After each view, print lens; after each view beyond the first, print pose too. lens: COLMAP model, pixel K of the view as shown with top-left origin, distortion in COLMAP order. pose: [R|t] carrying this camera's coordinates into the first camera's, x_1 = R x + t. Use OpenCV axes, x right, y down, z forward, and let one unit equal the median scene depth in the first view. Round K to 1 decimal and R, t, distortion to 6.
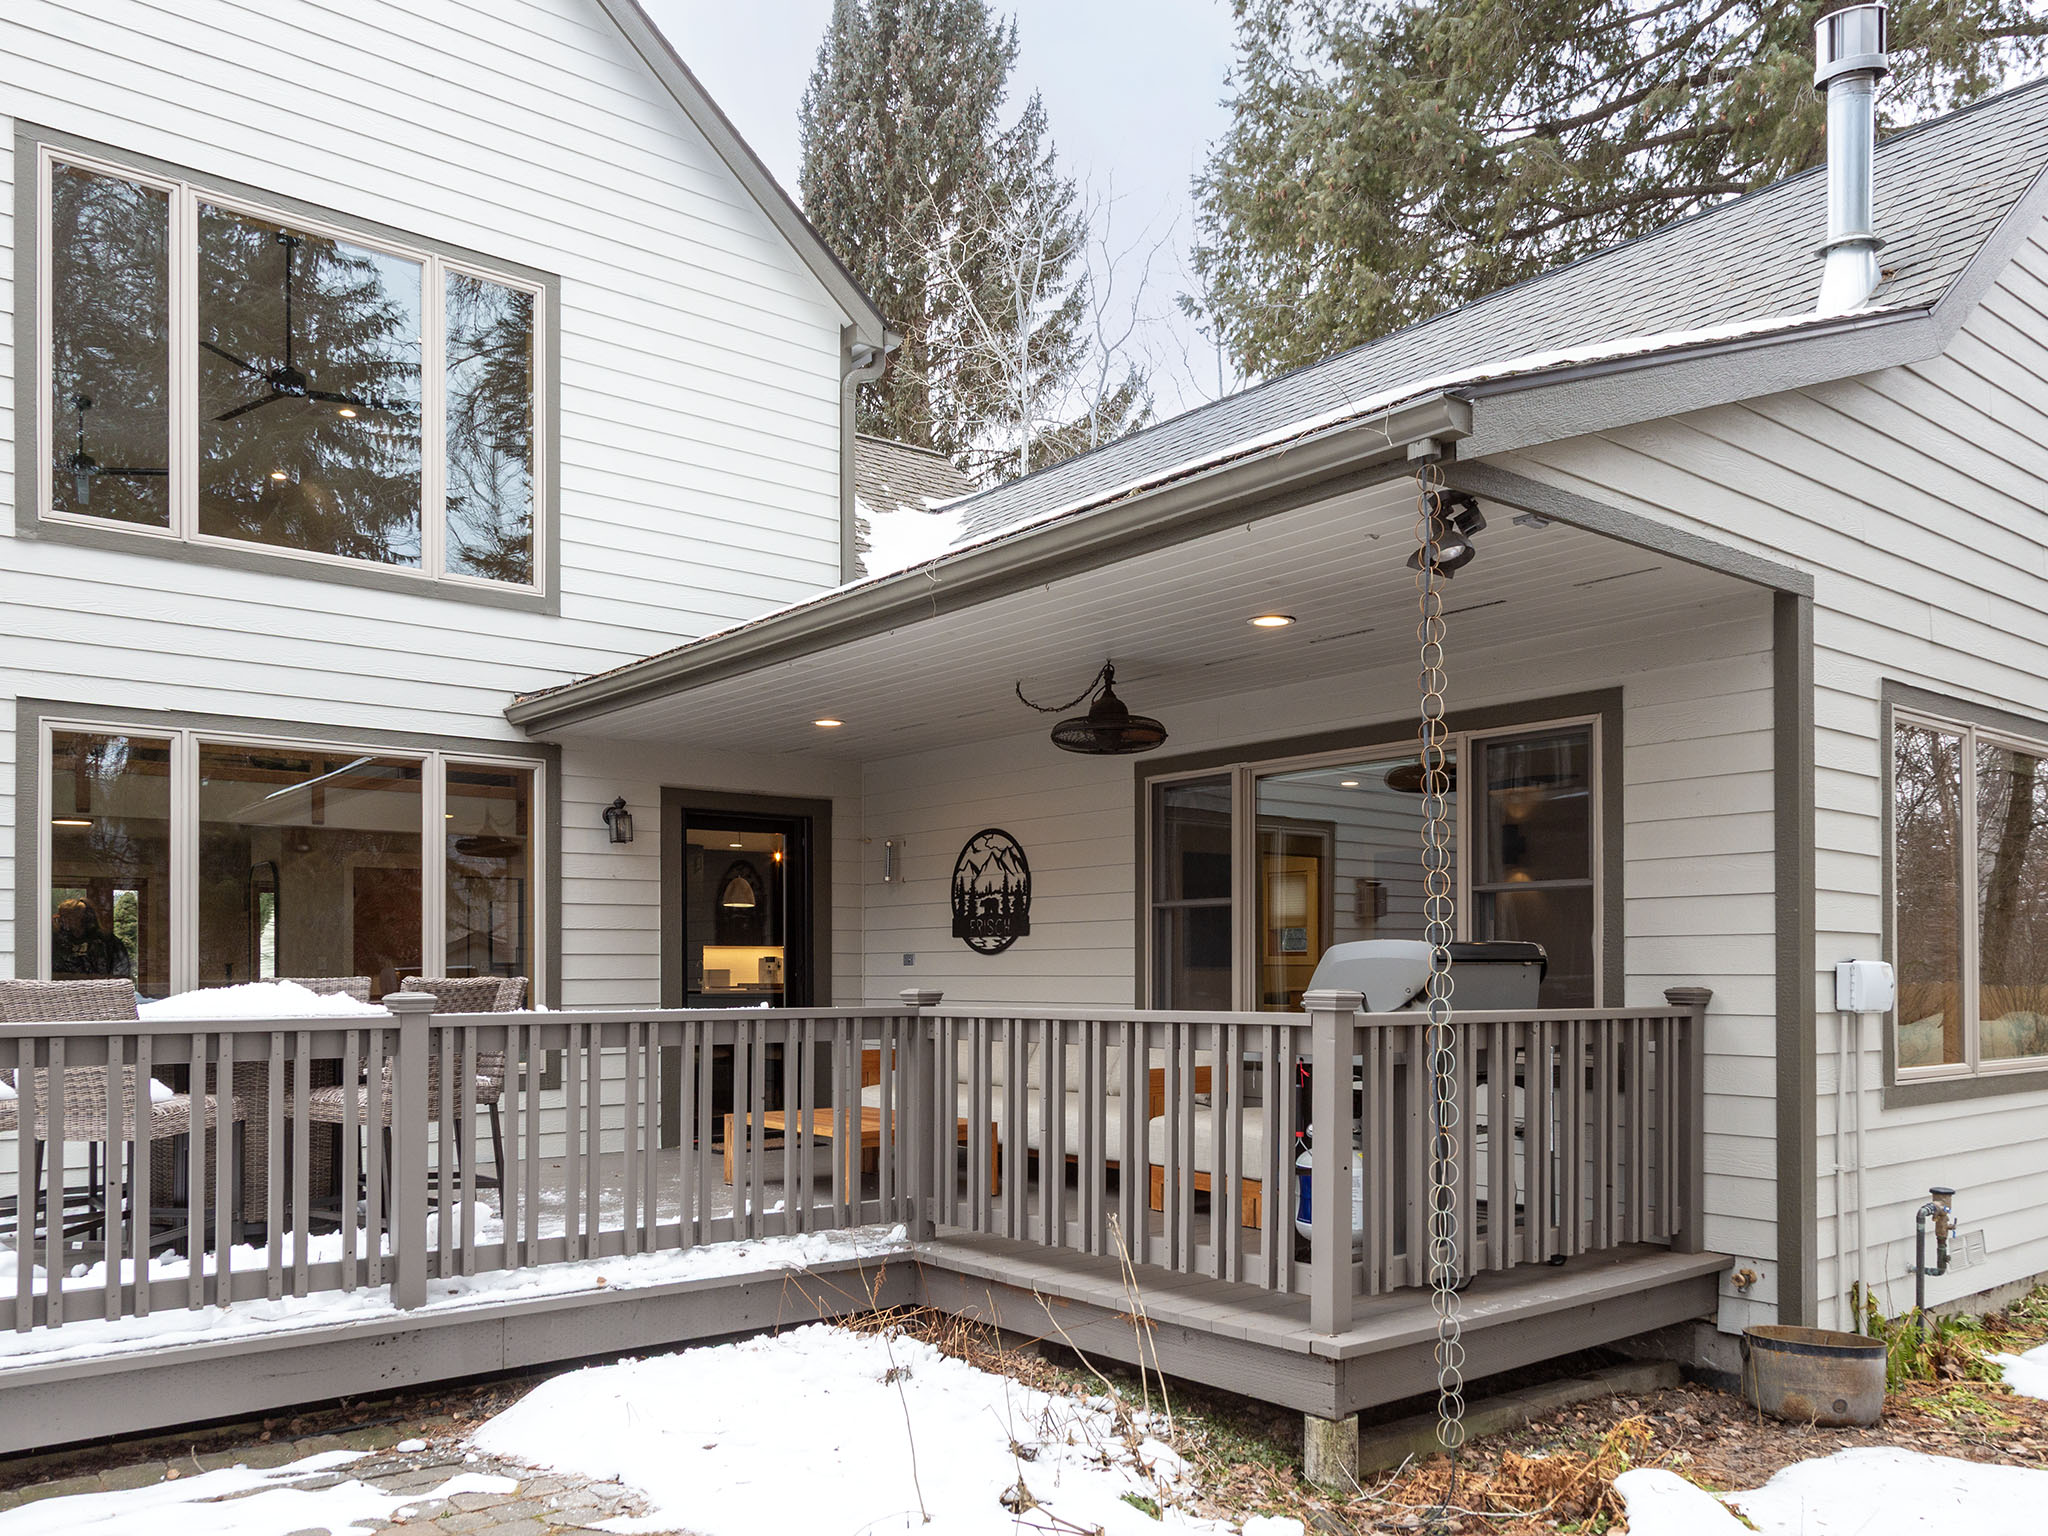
lens RADIAL K [[1583.7, 0, 1041.9], [0, 1583.7, 865.7], [0, 0, 1]] dist [-0.011138, 0.000804]
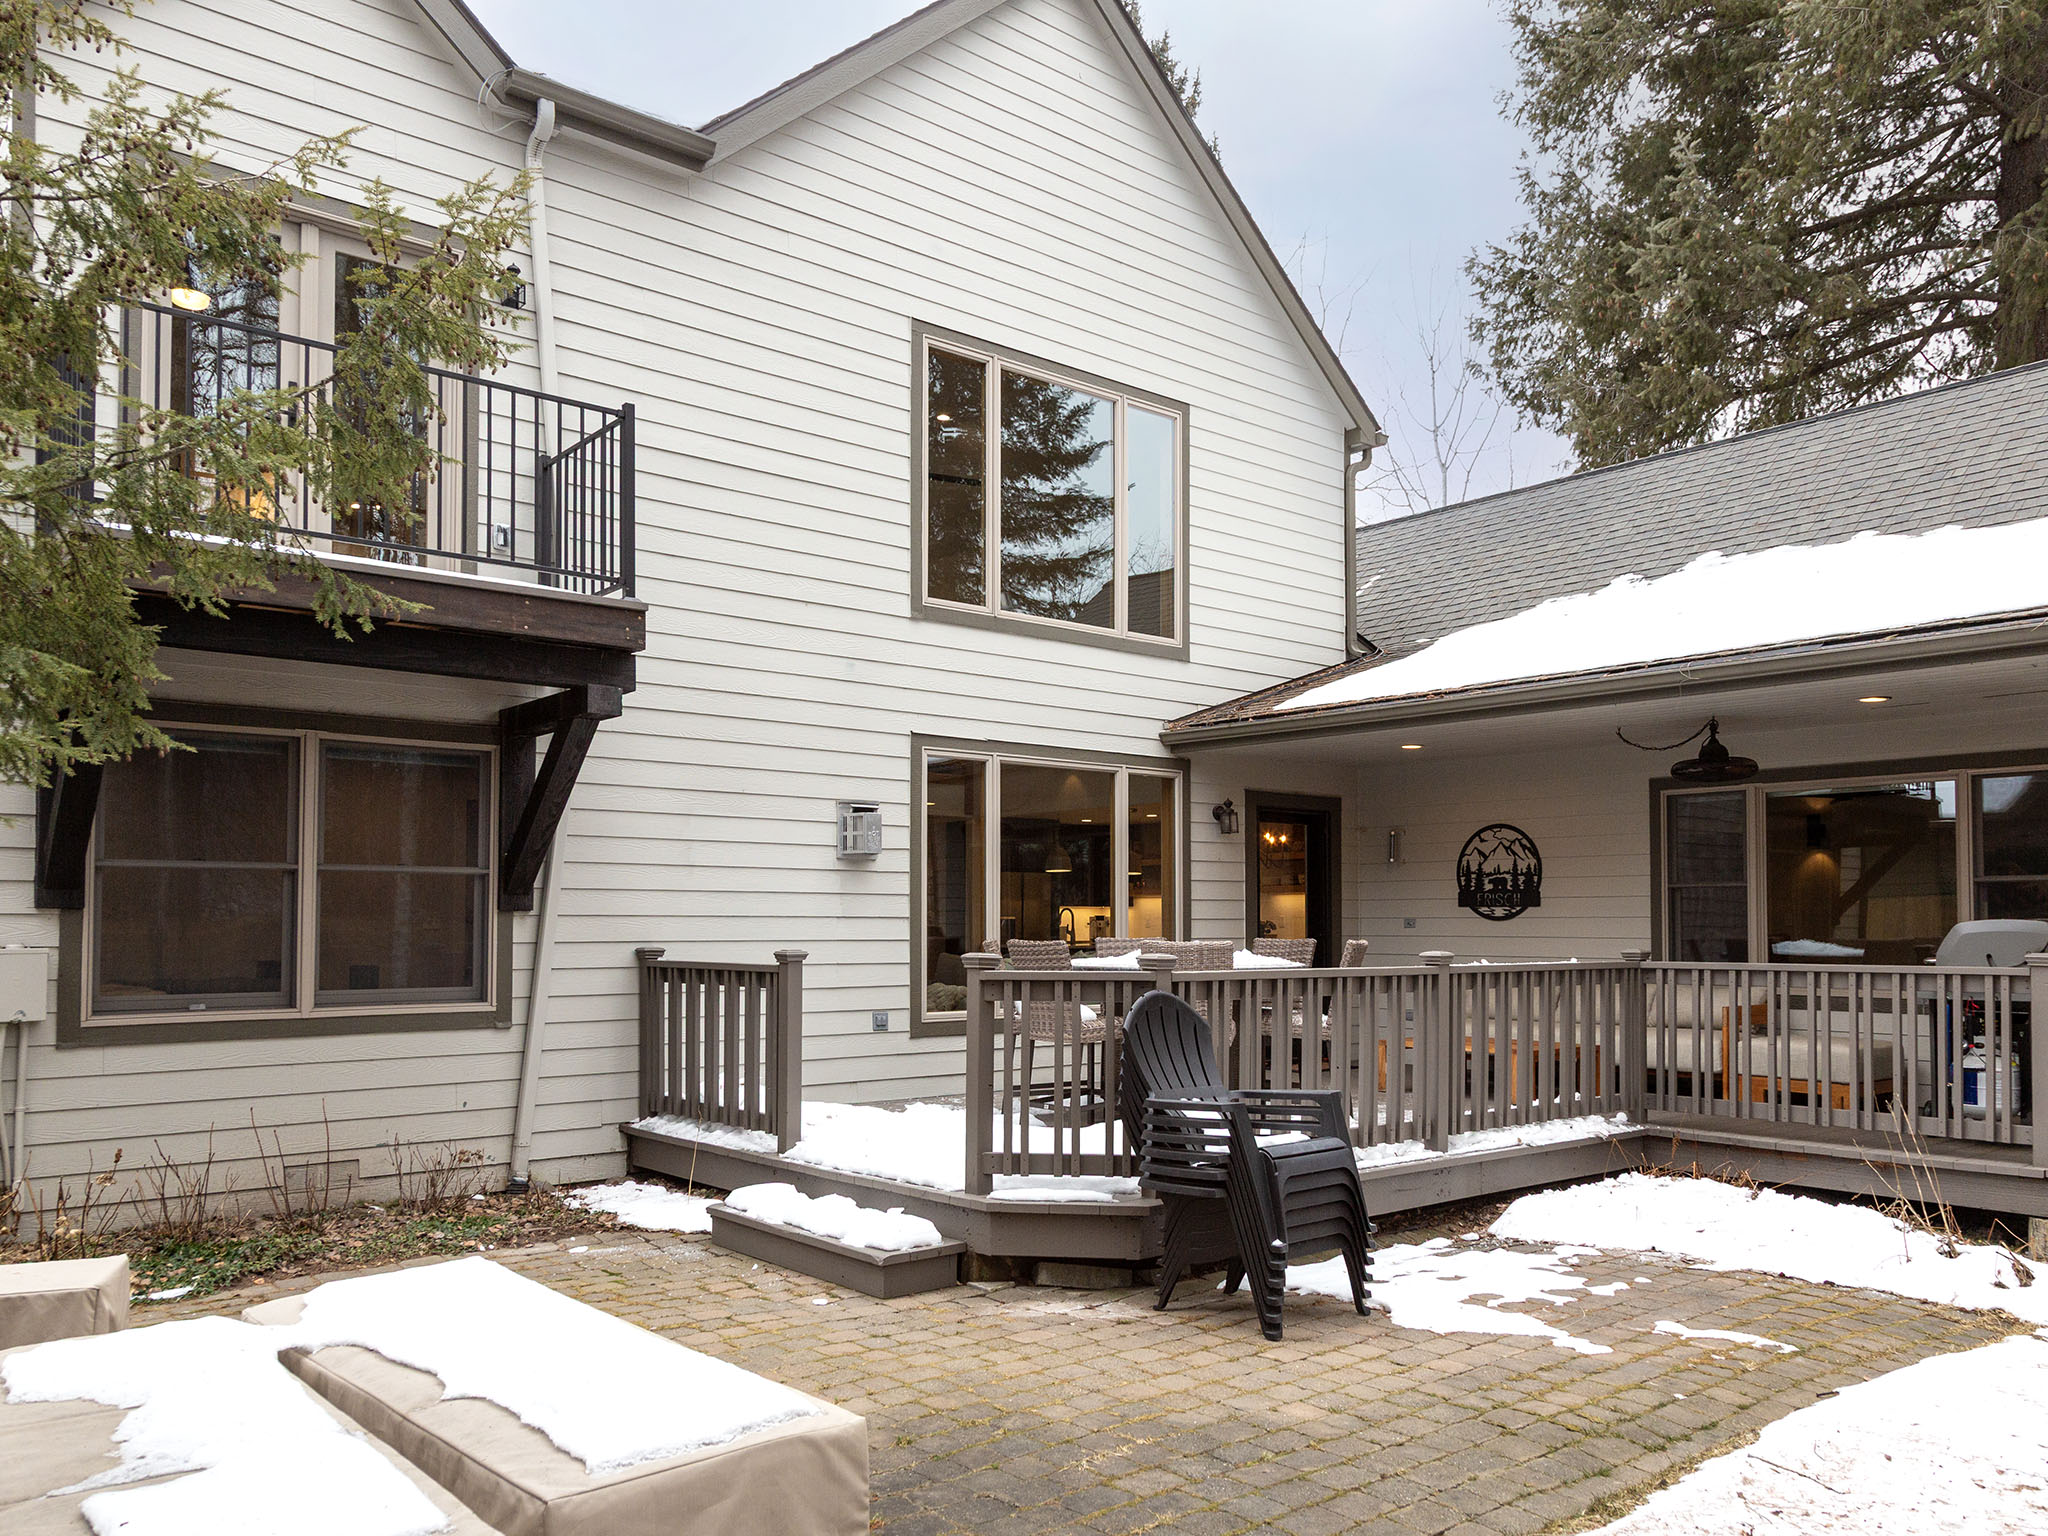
lens RADIAL K [[1583.7, 0, 1023.5], [0, 1583.7, 767.1], [0, 0, 1]] dist [-0.011138, 0.000804]
pose [[0.999940, 0.007715, 0.007805, -0.446056], [-0.007465, 0.999471, -0.031663, -0.026771], [-0.008045, 0.031603, 0.999468, -0.310241]]
